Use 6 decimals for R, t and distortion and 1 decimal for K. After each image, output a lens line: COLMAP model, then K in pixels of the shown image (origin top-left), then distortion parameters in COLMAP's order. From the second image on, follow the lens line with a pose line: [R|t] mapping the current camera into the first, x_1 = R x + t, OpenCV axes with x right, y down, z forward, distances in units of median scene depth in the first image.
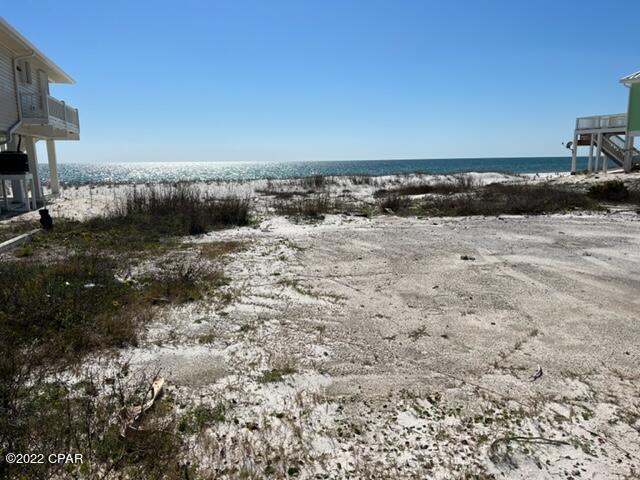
lens RADIAL K [[488.0, 0, 320.3], [0, 488.0, 236.6], [0, 0, 1]] dist [0.047000, -0.023316]
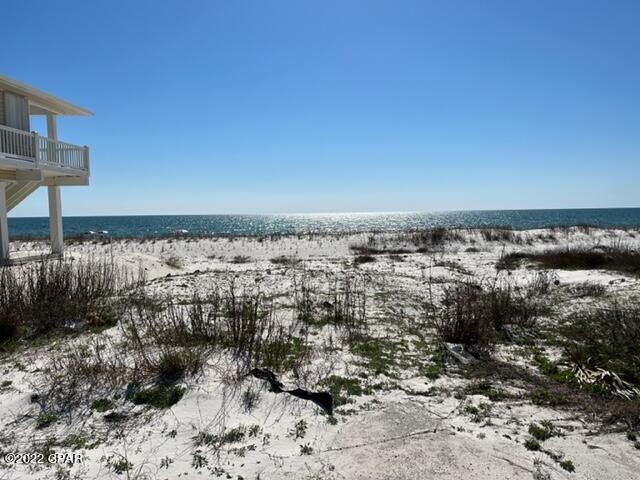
lens RADIAL K [[482.9, 0, 316.6], [0, 482.9, 234.3], [0, 0, 1]] dist [0.057899, -0.050653]
pose [[0.951229, 0.012594, -0.308229, 0.052865], [-0.044973, 0.994153, -0.098173, -0.032034], [0.305191, 0.107247, 0.946233, 0.211964]]
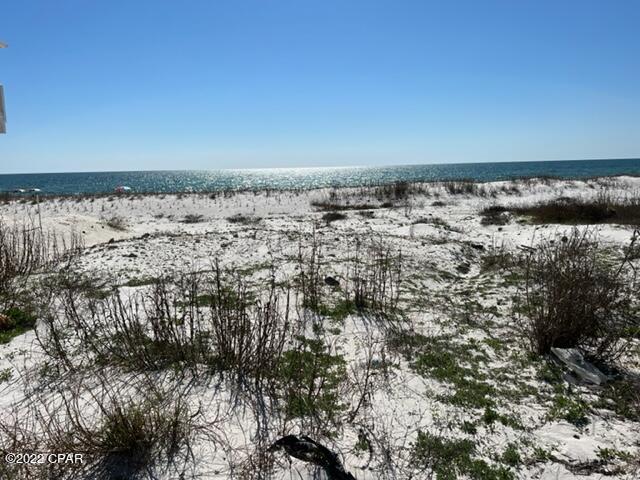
lens RADIAL K [[489.6, 0, 311.5], [0, 489.6, 245.5], [0, 0, 1]] dist [0.043277, -0.032638]
pose [[0.975639, 0.024881, -0.217965, 0.029308], [-0.022962, 0.999672, 0.011333, -0.034815], [0.218175, -0.006052, 0.975891, 0.246039]]
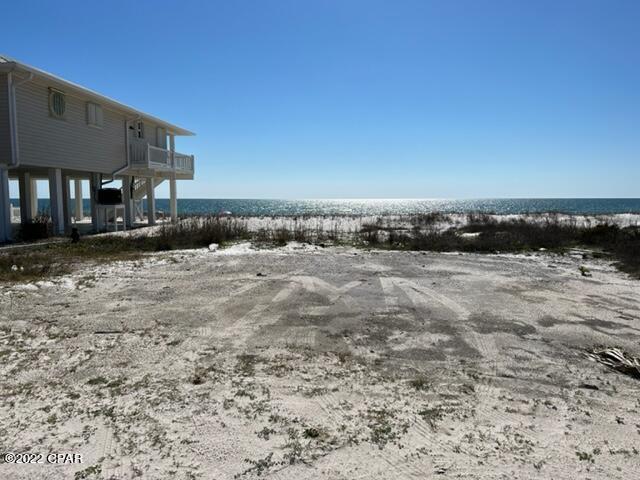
lens RADIAL K [[482.9, 0, 320.0], [0, 482.9, 244.0], [0, 0, 1]] dist [0.057899, -0.050653]
pose [[0.934830, 0.047083, -0.351960, 0.141086], [-0.067492, 0.996662, -0.045937, 0.001826], [0.348622, 0.066698, 0.934887, -0.017853]]
